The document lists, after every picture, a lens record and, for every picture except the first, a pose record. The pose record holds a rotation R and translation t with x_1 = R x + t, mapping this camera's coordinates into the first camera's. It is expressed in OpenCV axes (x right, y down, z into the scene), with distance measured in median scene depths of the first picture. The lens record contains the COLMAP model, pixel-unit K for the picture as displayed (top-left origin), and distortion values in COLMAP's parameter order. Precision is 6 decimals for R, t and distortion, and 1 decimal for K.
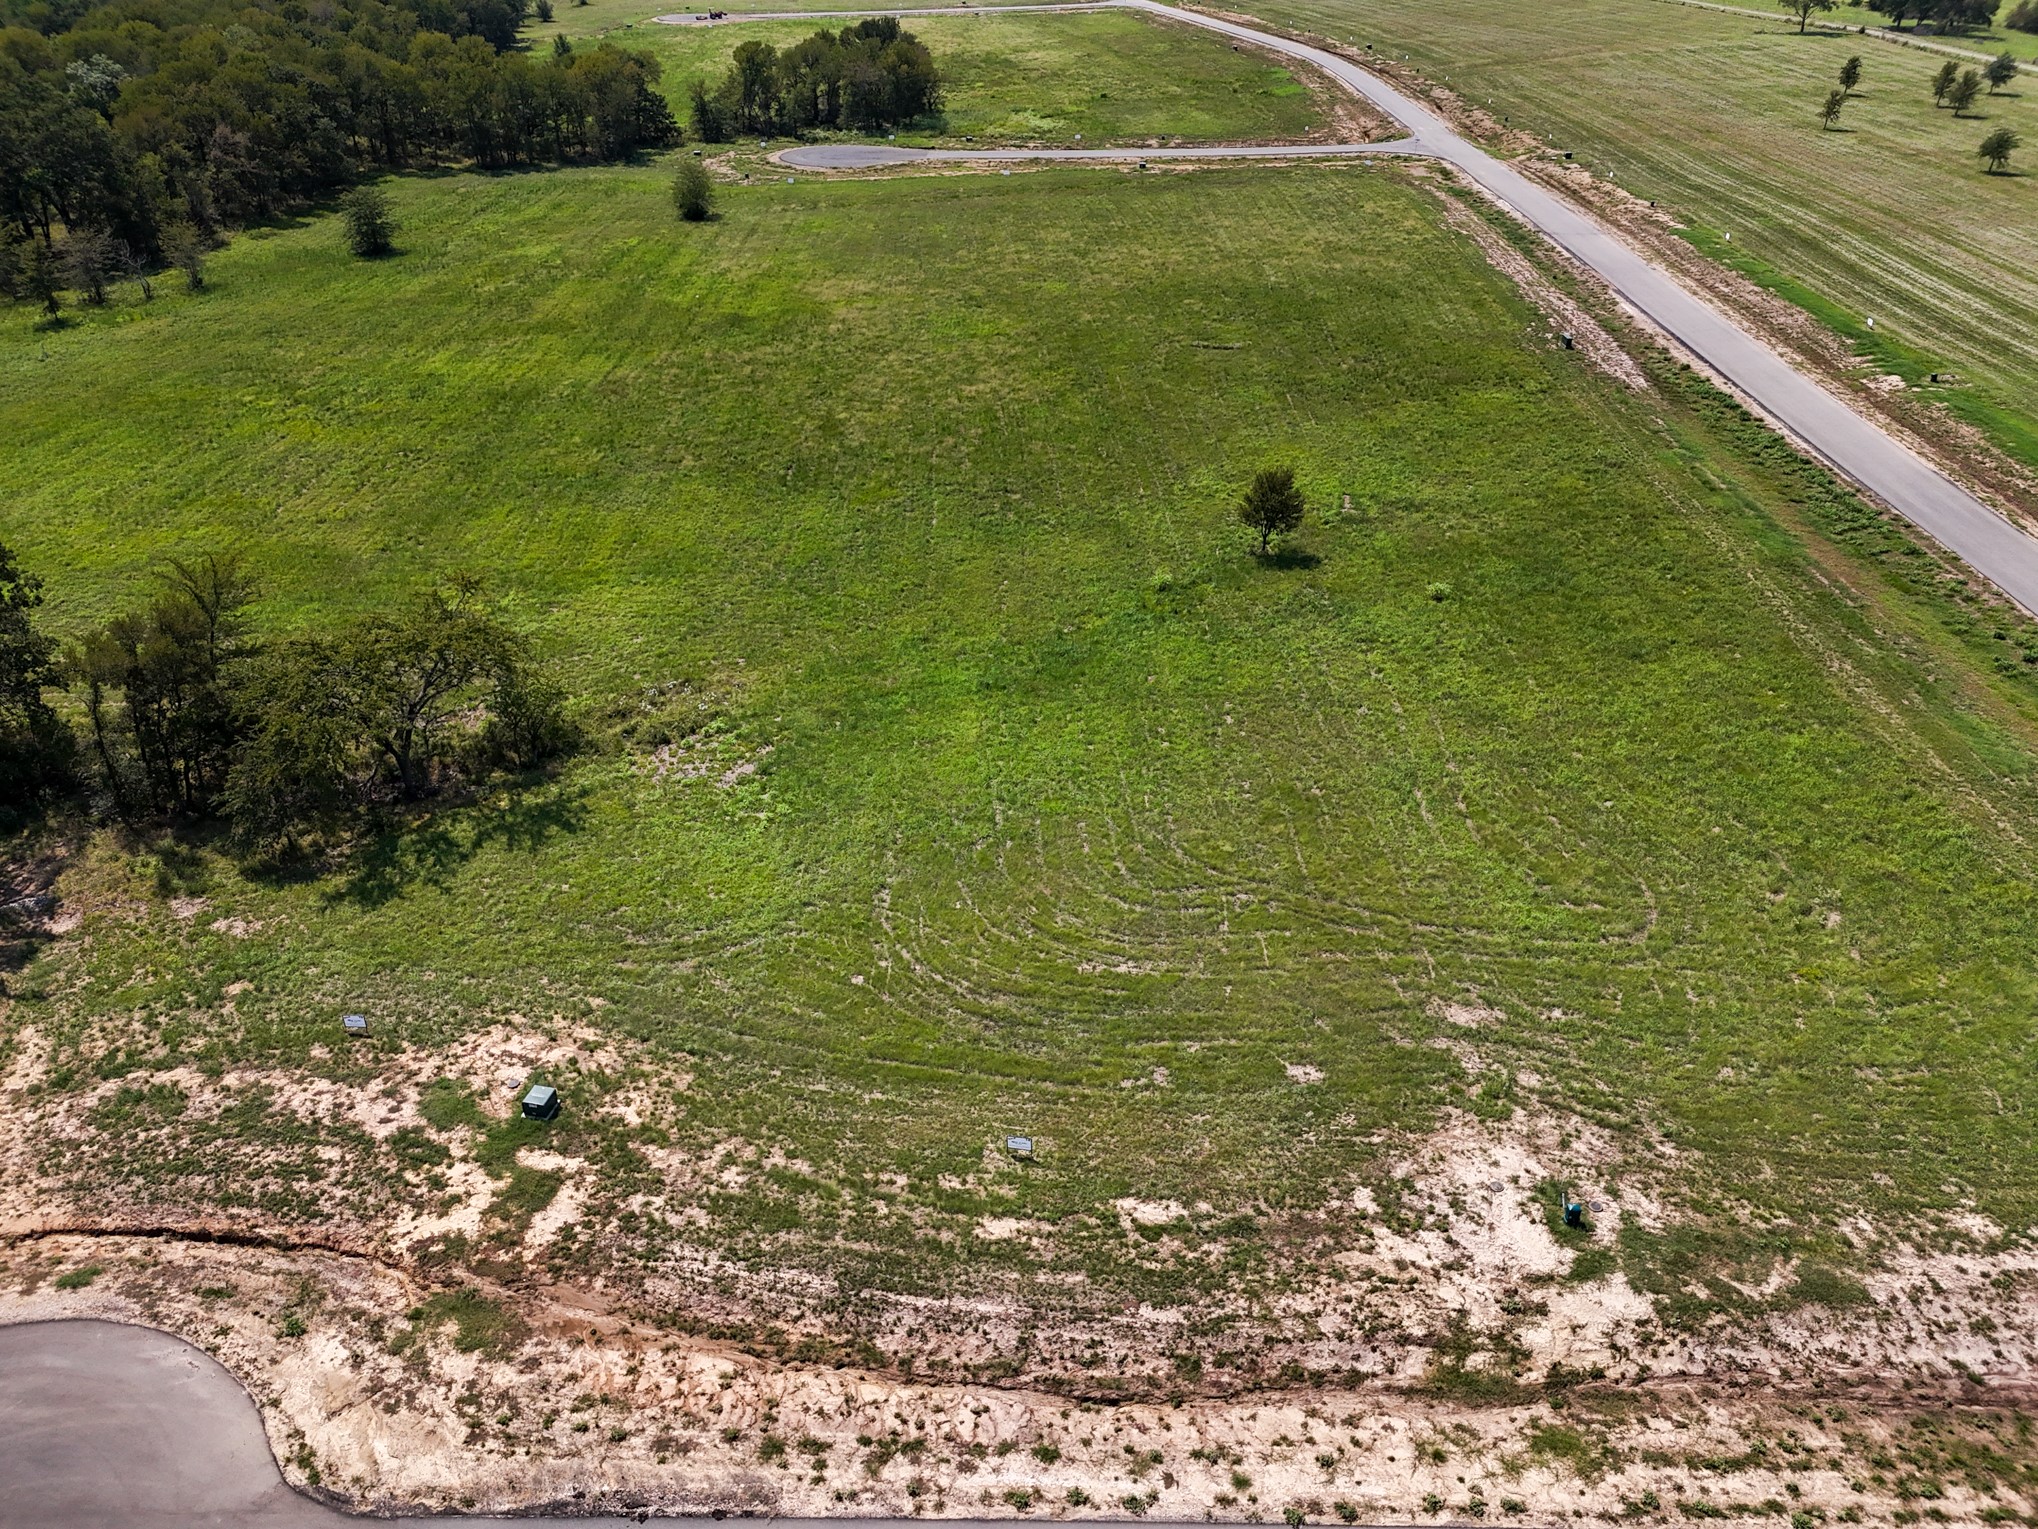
lens RADIAL K [[1497.0, 0, 1020.6], [0, 1497.0, 760.7], [0, 0, 1]] dist [0.058642, -0.053278]
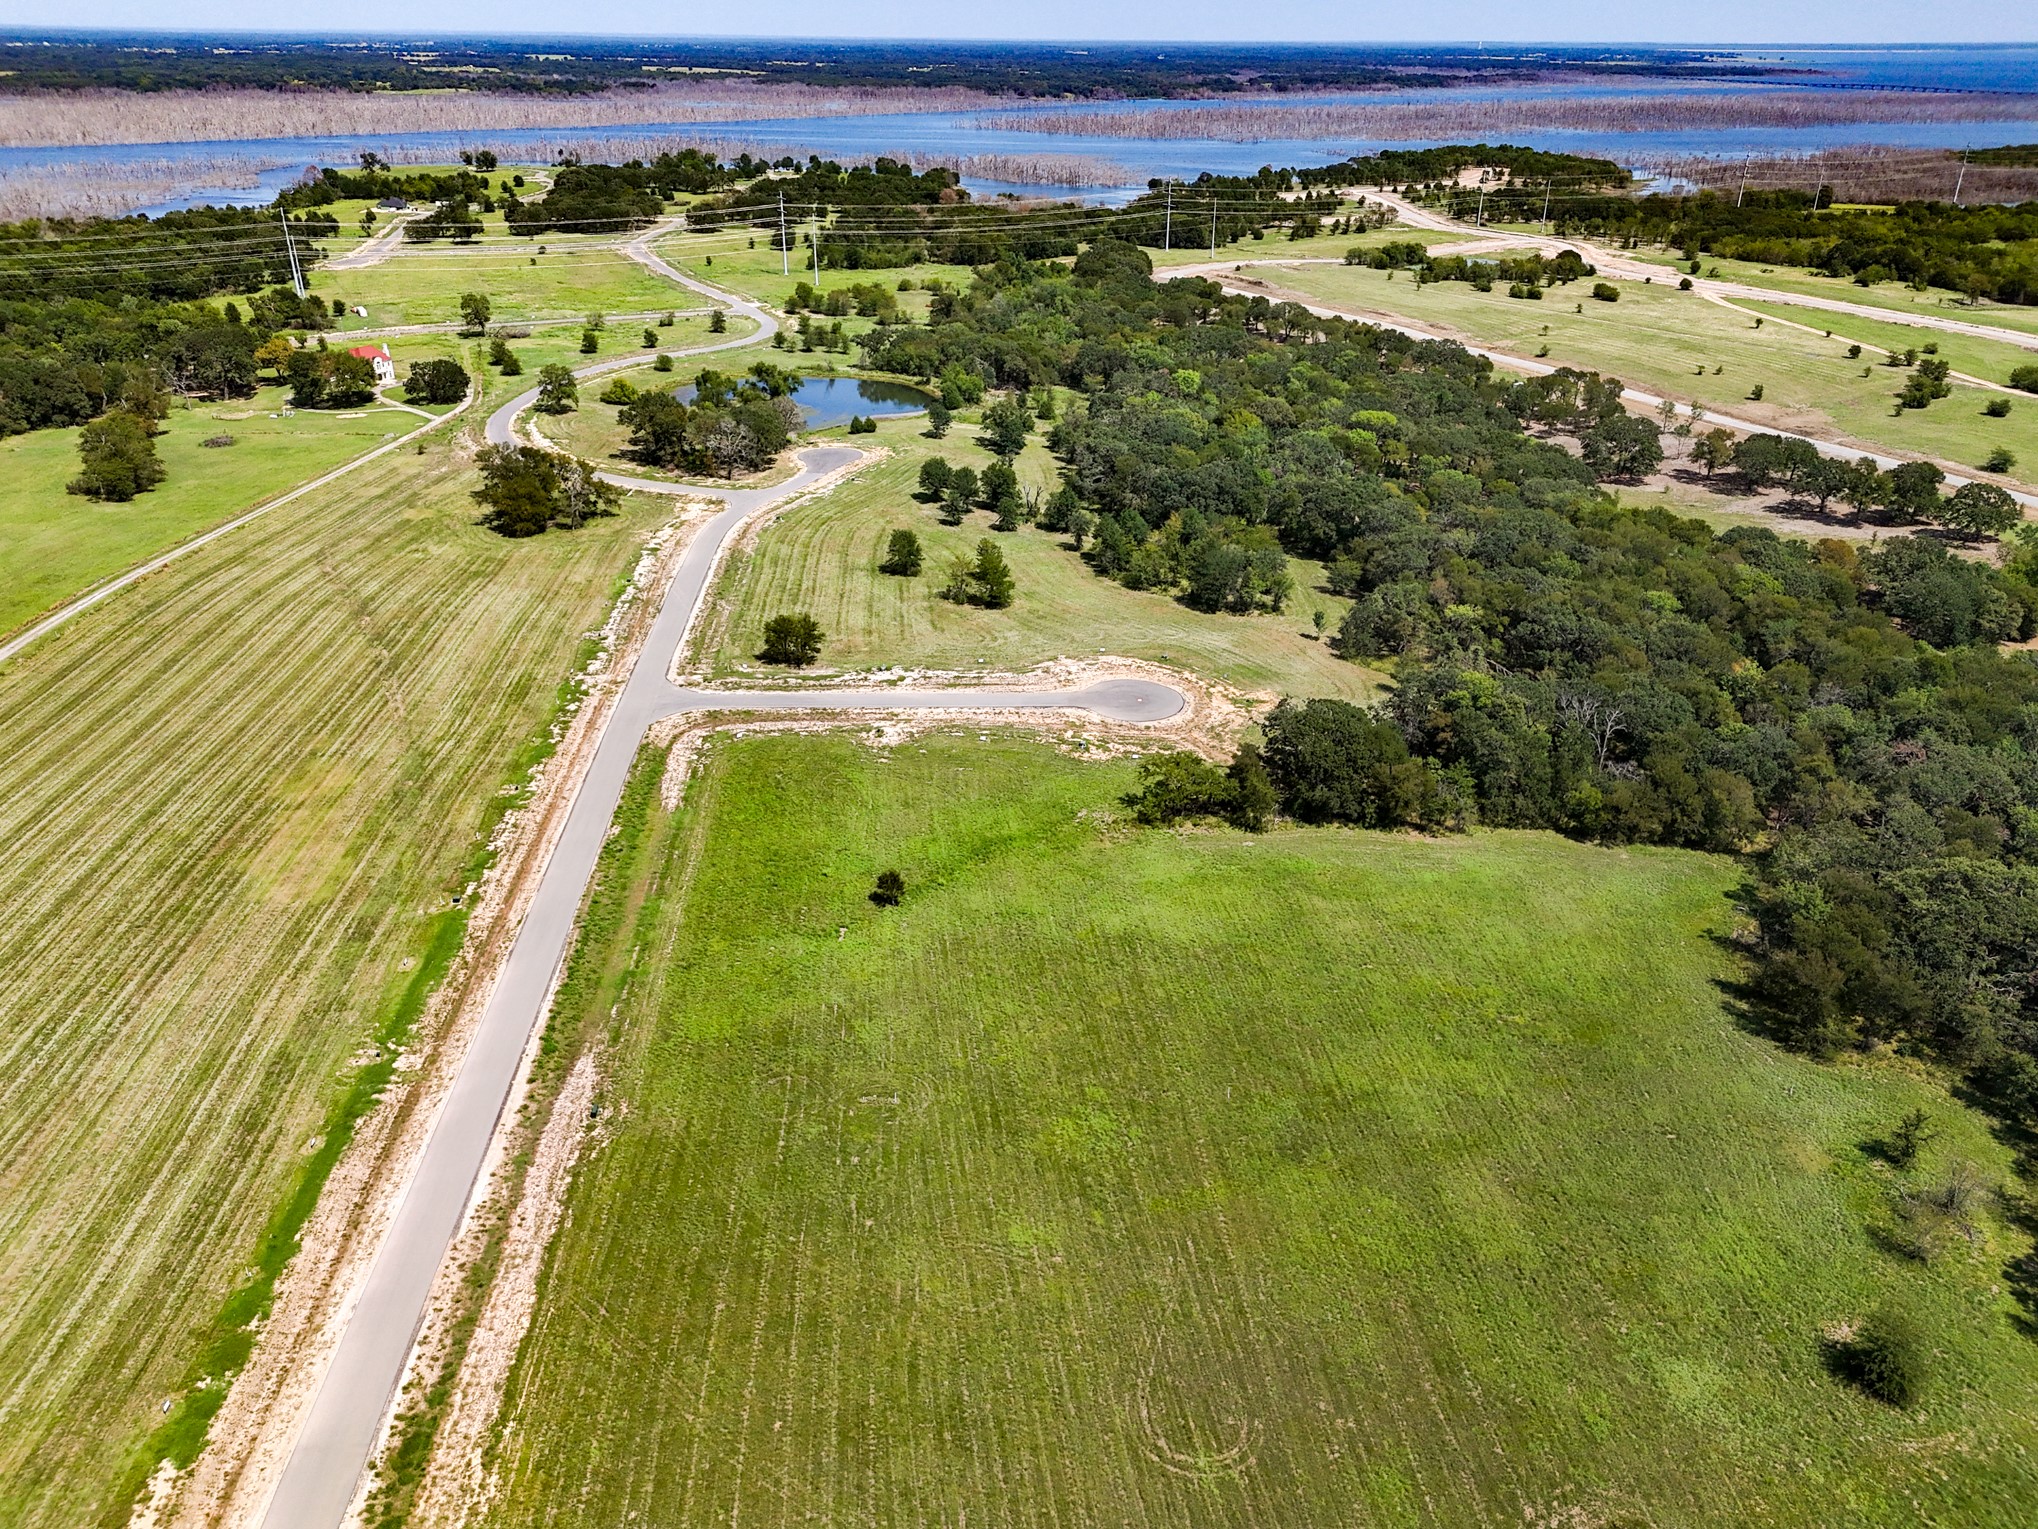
lens RADIAL K [[1497.0, 0, 1027.2], [0, 1497.0, 757.8], [0, 0, 1]] dist [0.058642, -0.053278]
pose [[-0.995823, 0.017703, -0.089572, 0.179246], [-0.064984, 0.551702, 0.831506, -2.312912], [0.064137, 0.833853, -0.548247, 2.270803]]
